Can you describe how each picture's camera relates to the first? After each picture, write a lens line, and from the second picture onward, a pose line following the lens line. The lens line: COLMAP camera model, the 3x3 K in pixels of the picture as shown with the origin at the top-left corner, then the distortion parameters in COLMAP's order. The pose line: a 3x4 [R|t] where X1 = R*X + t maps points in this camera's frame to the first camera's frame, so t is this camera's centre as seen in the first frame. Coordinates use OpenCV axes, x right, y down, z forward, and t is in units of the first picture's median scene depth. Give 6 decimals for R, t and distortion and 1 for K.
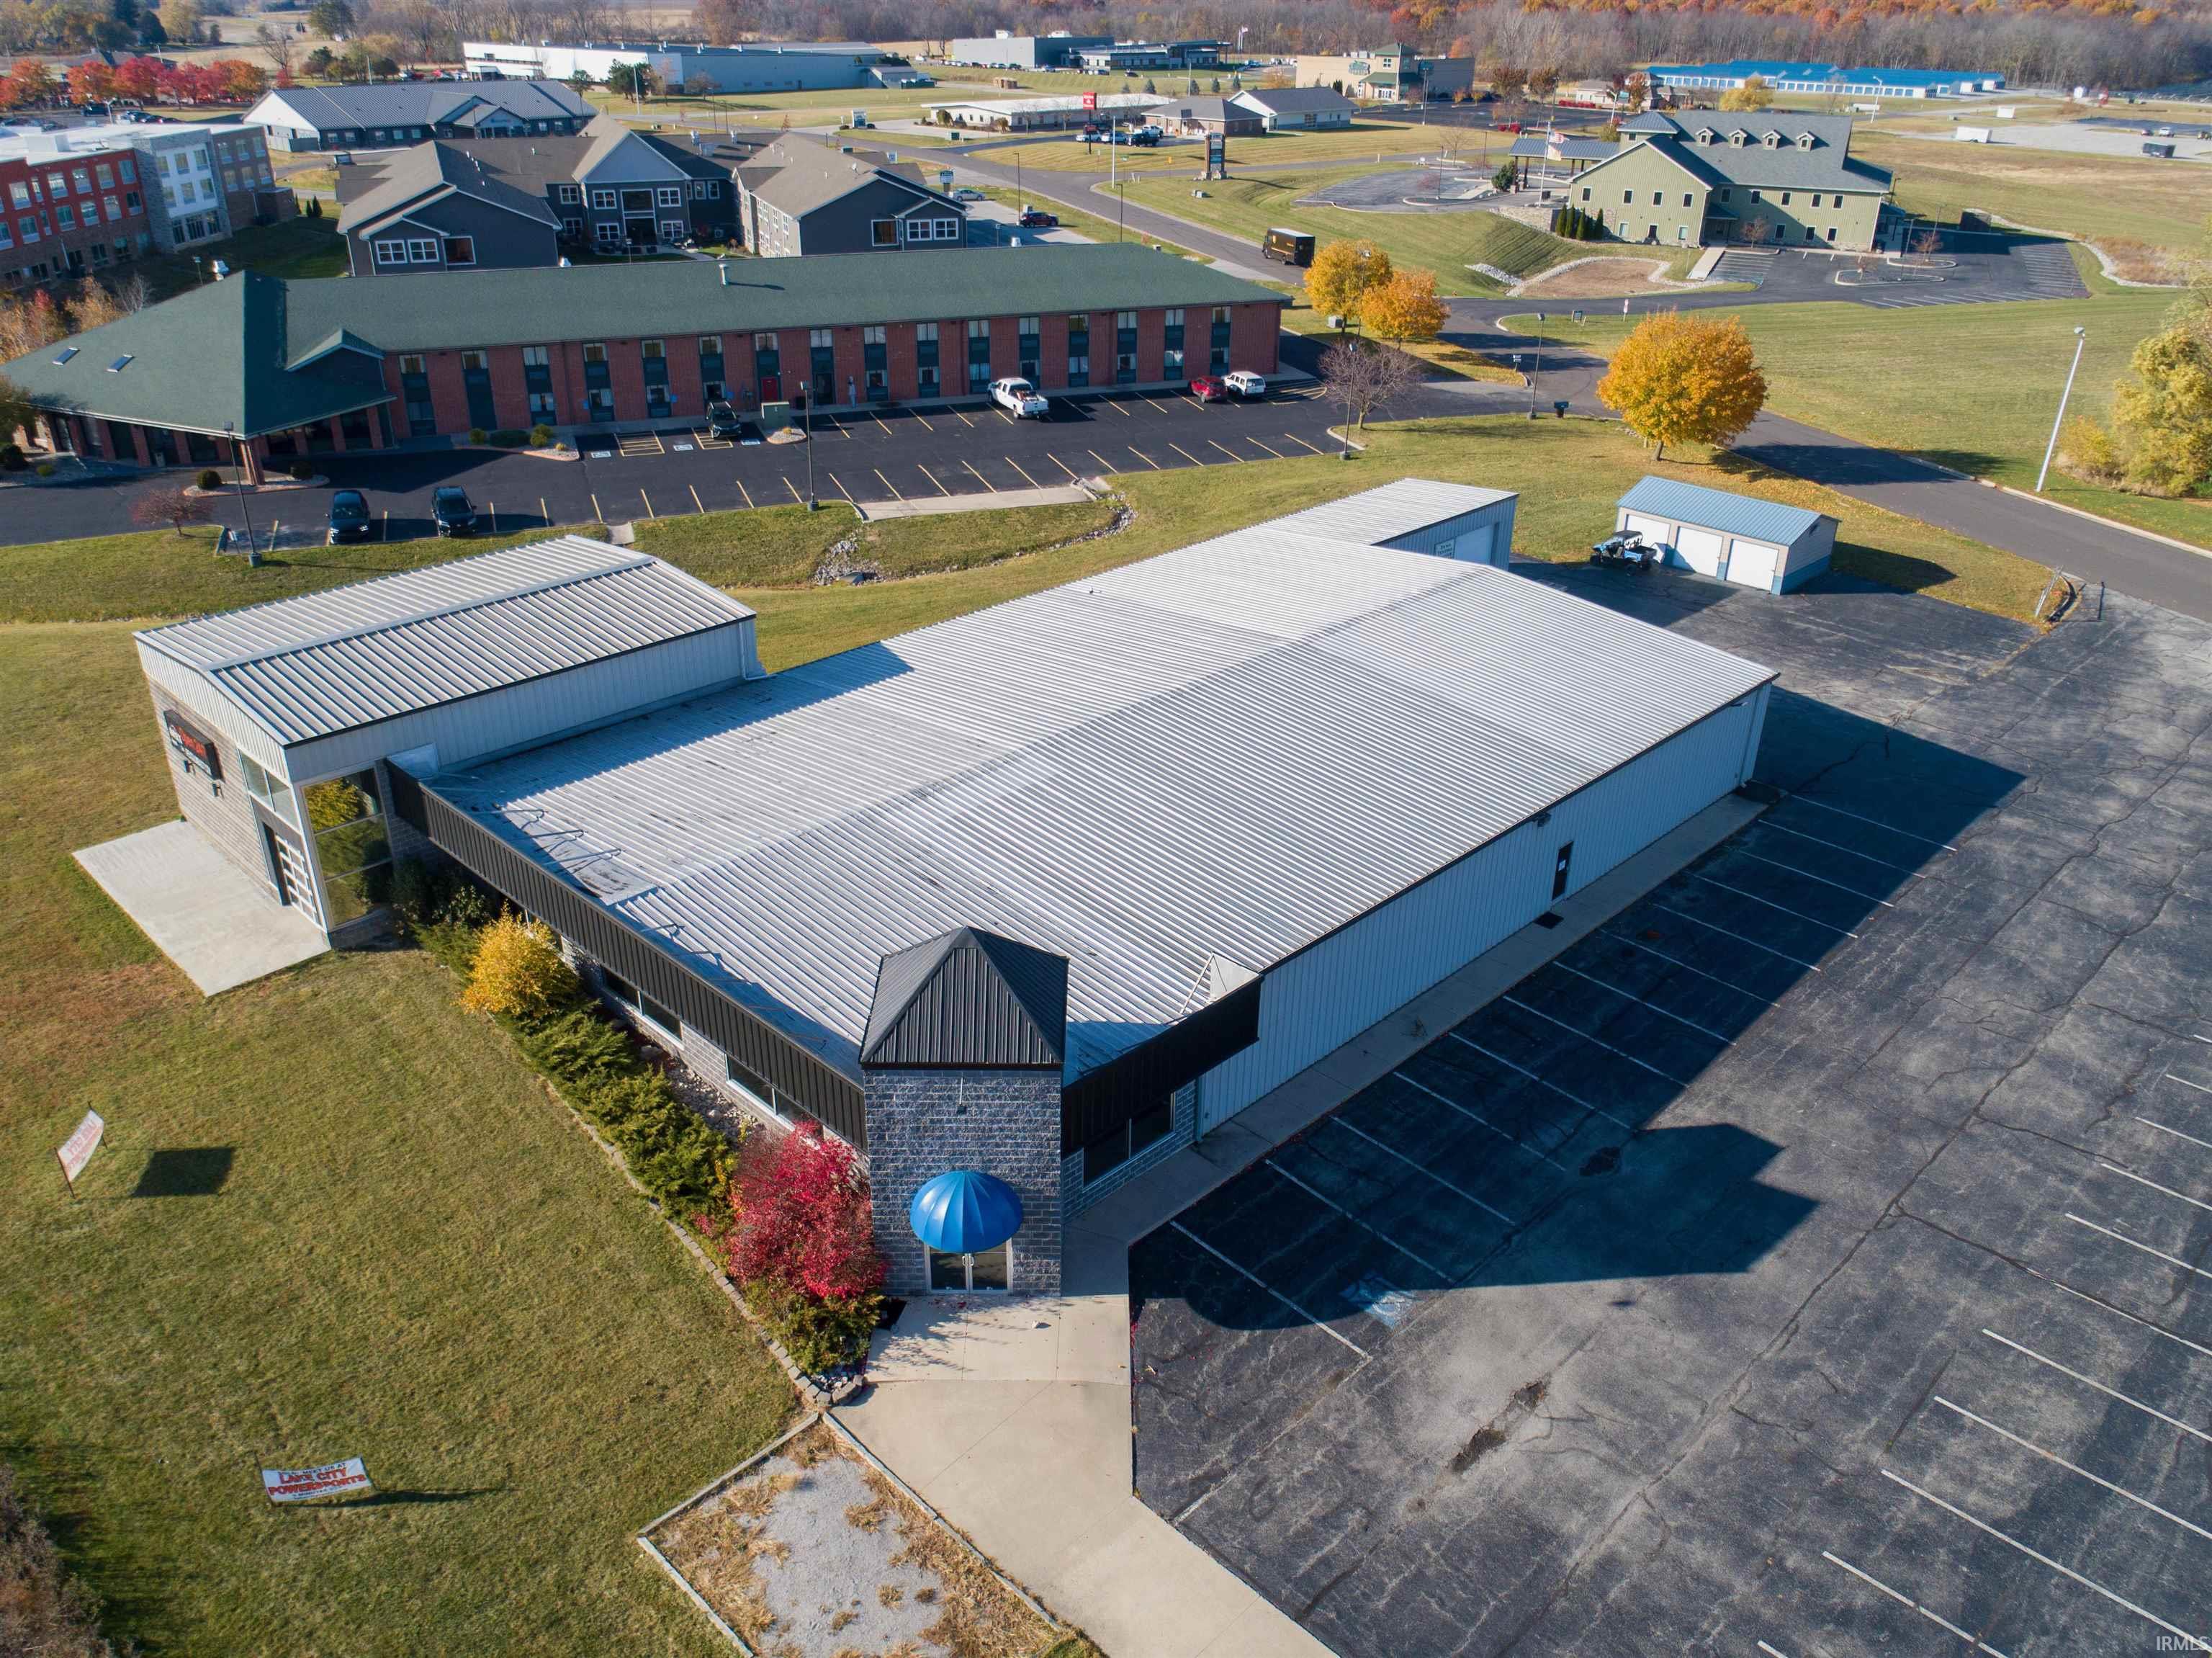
lens RADIAL K [[1668.2, 0, 1110.4], [0, 1668.2, 822.7], [0, 0, 1]] dist [-0.023903, 0.012819]
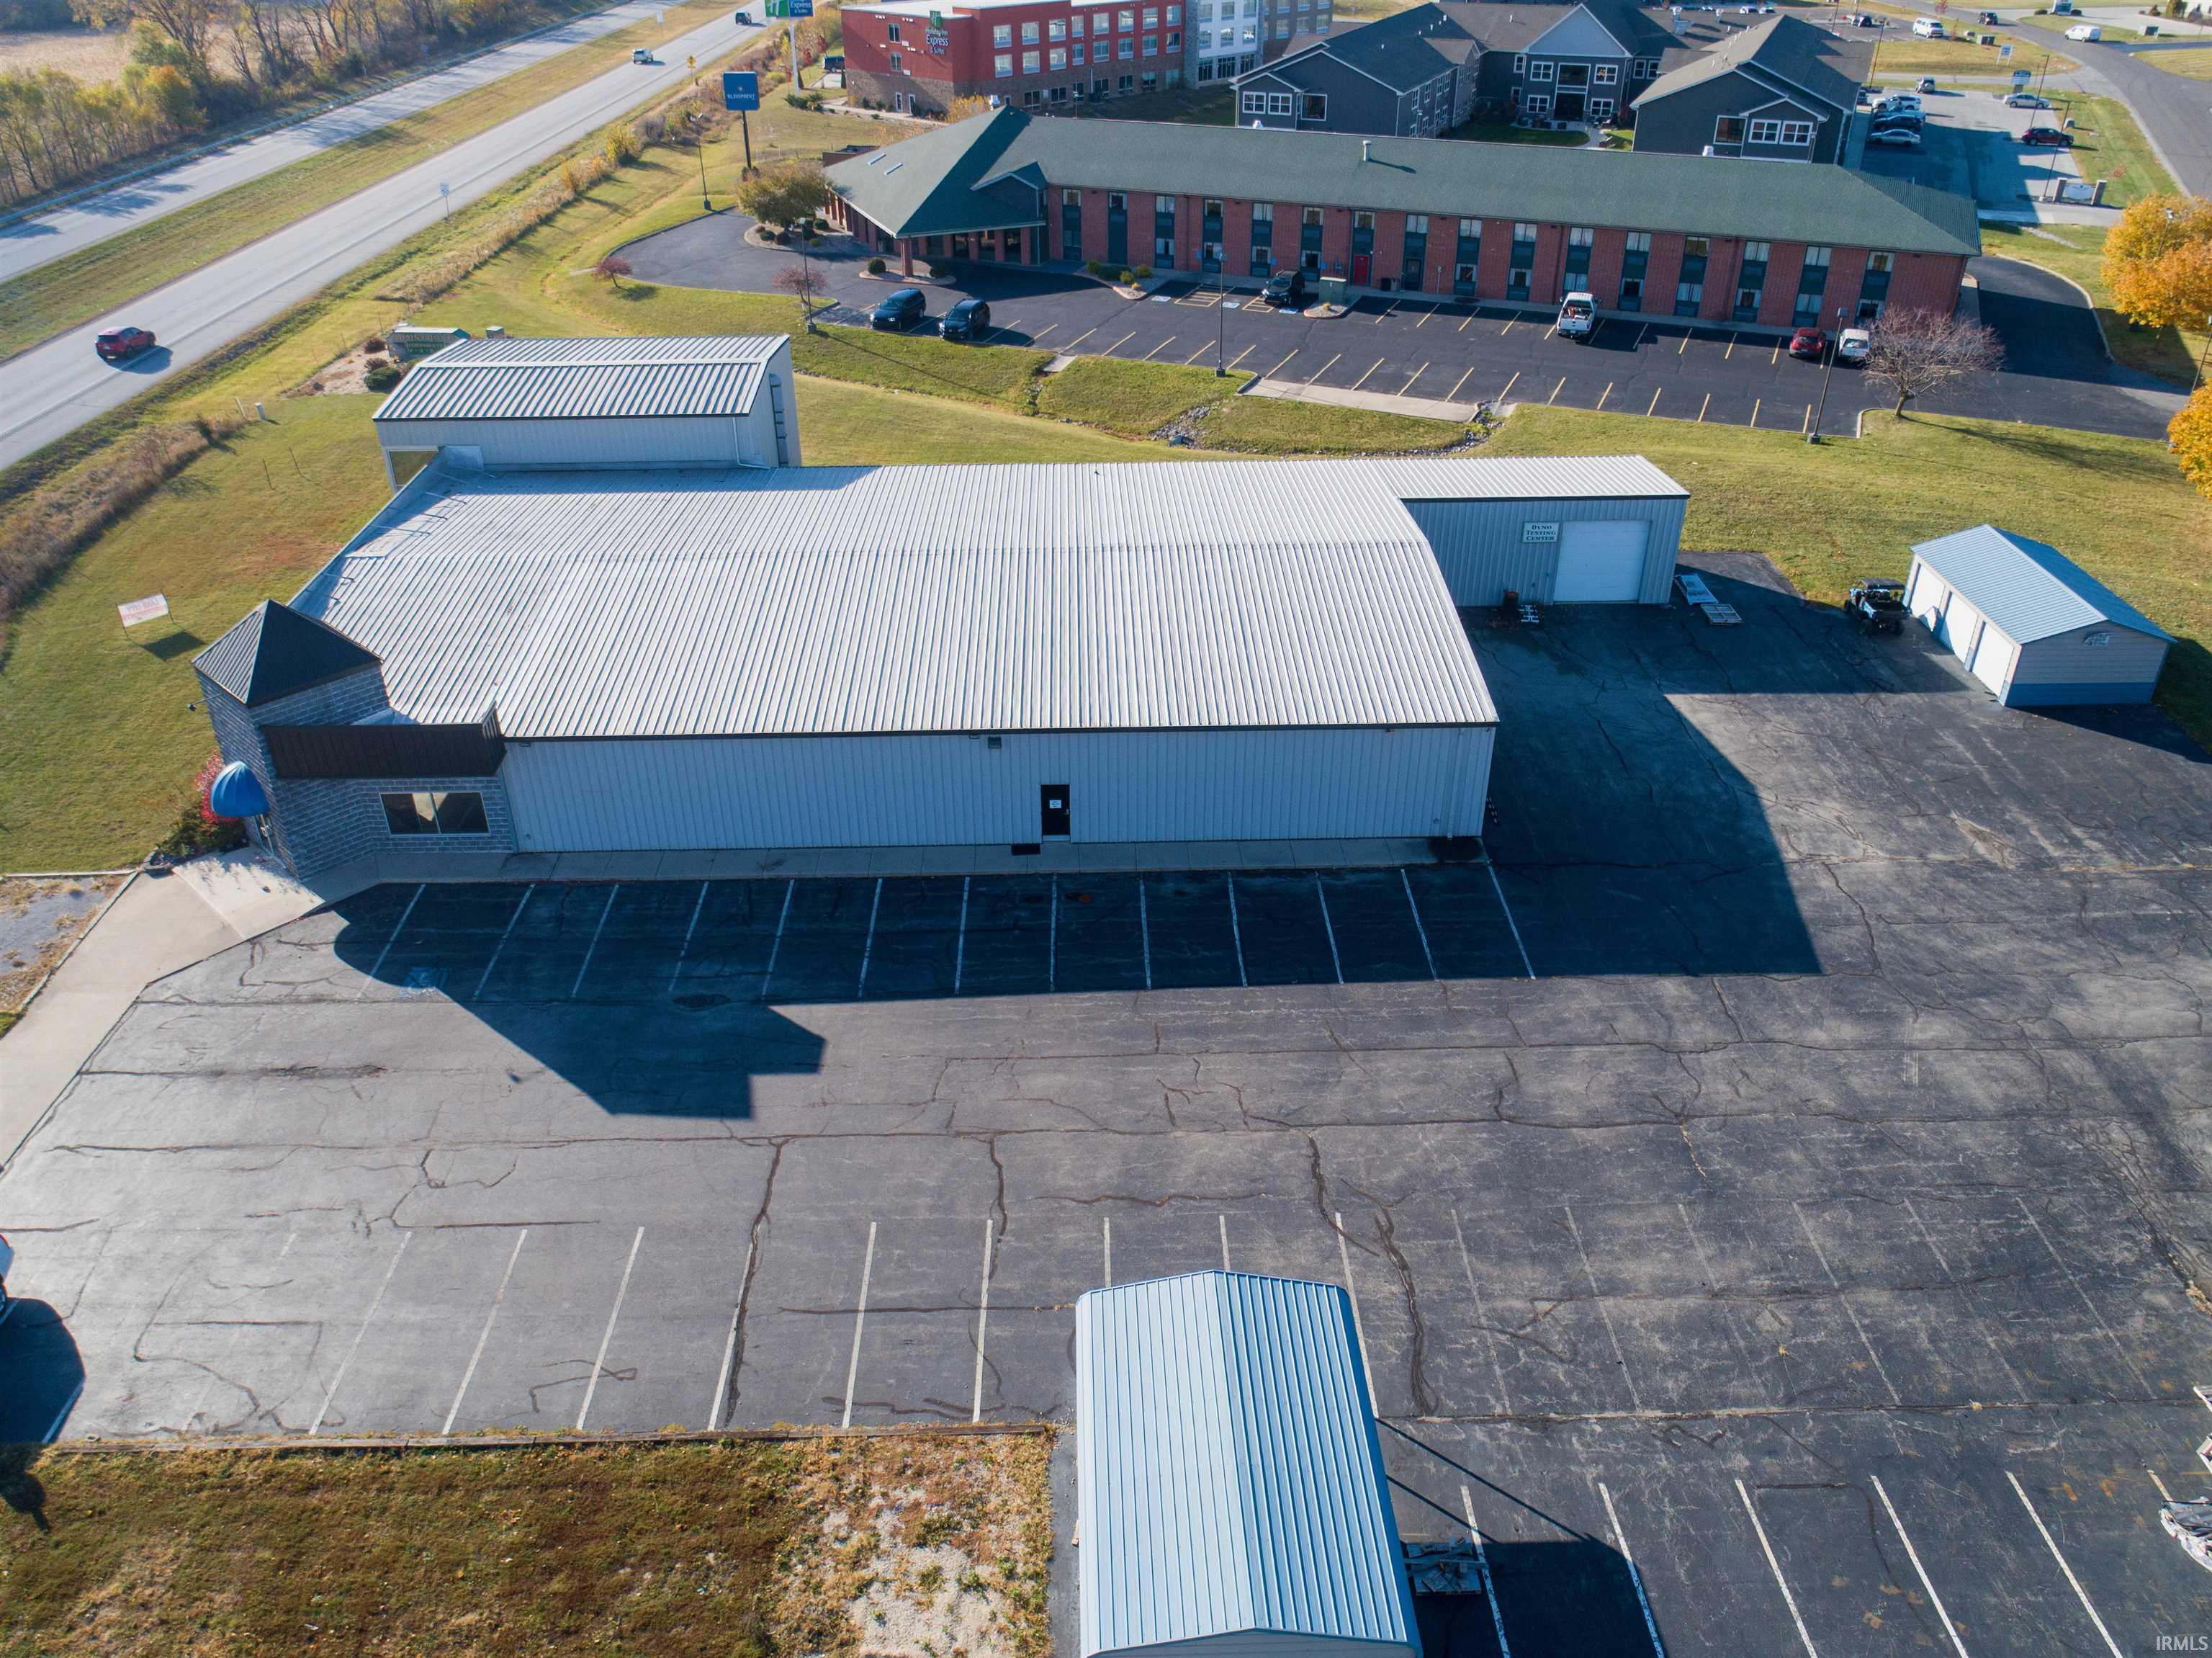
lens RADIAL K [[1668.2, 0, 1110.4], [0, 1668.2, 822.7], [0, 0, 1]] dist [-0.023903, 0.012819]
pose [[0.719913, 0.344766, -0.602380, 0.880913], [-0.300521, 0.937166, 0.177220, -0.148432], [0.625629, 0.053445, 0.778288, 0.231986]]
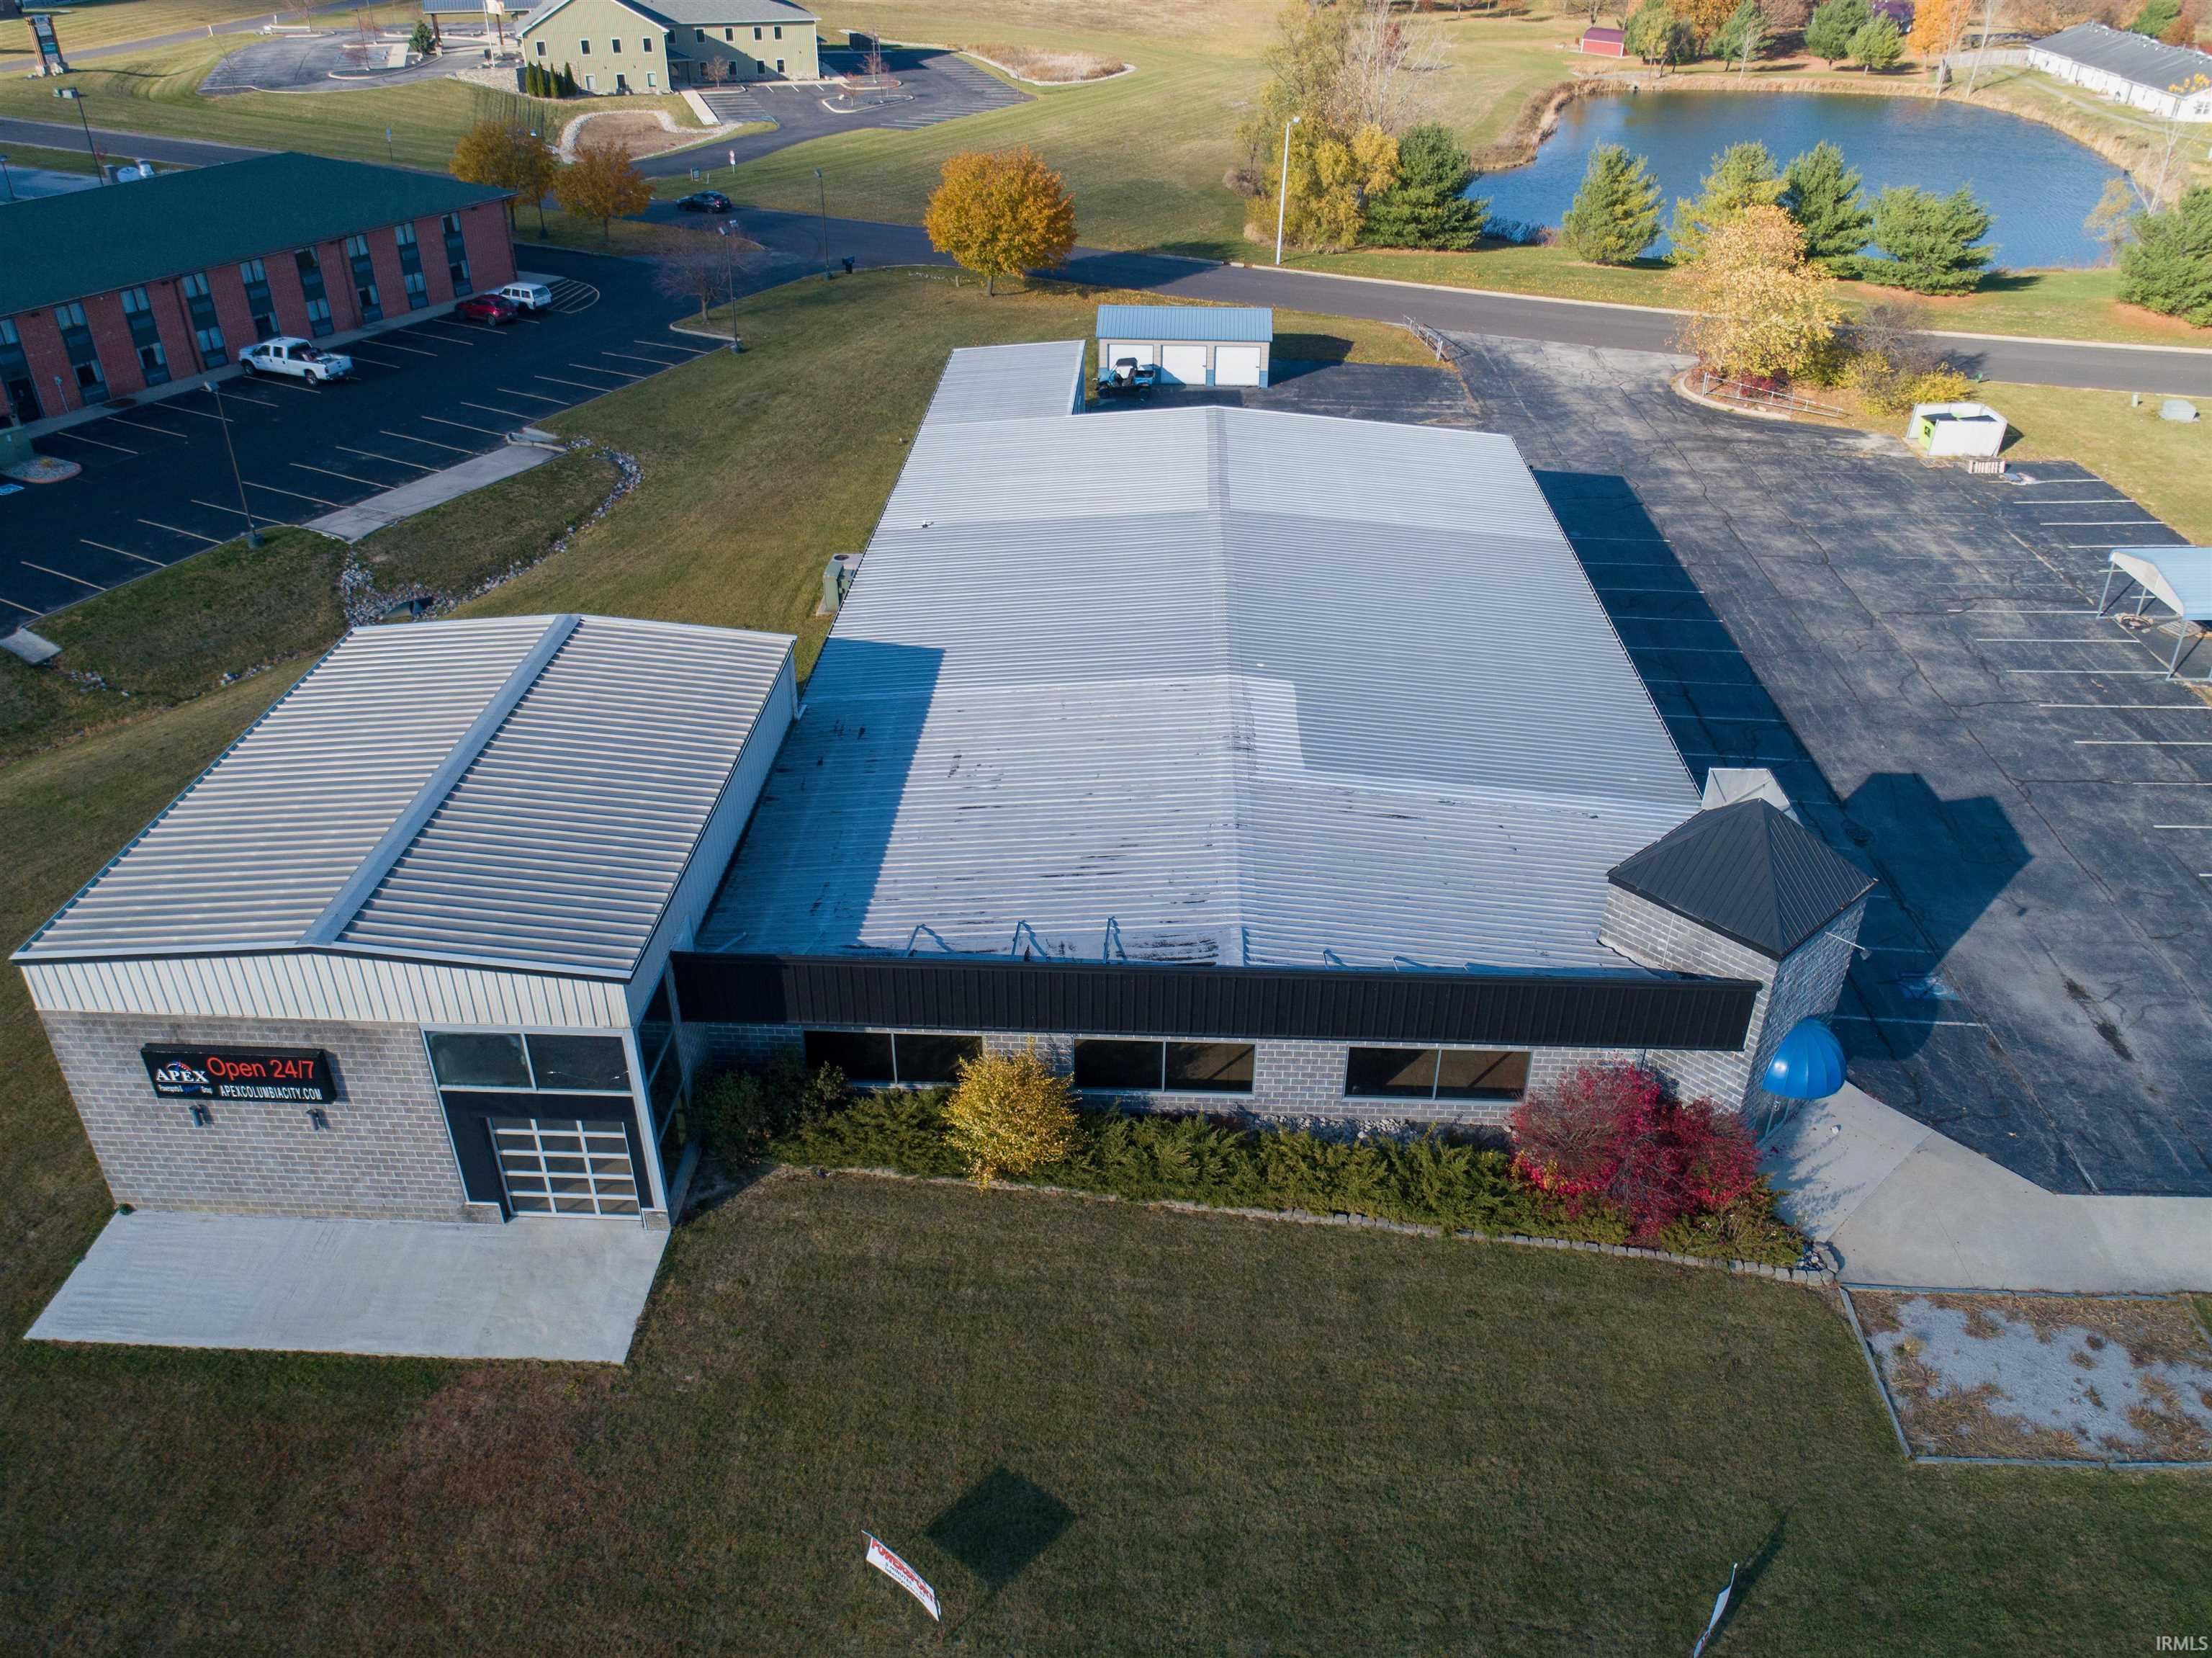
lens RADIAL K [[1668.2, 0, 1110.4], [0, 1668.2, 822.7], [0, 0, 1]] dist [-0.023903, 0.012819]
pose [[0.739899, -0.352641, 0.572882, -0.627523], [0.305581, 0.934847, 0.180782, -0.148355], [-0.599308, 0.041301, 0.799453, 0.277334]]
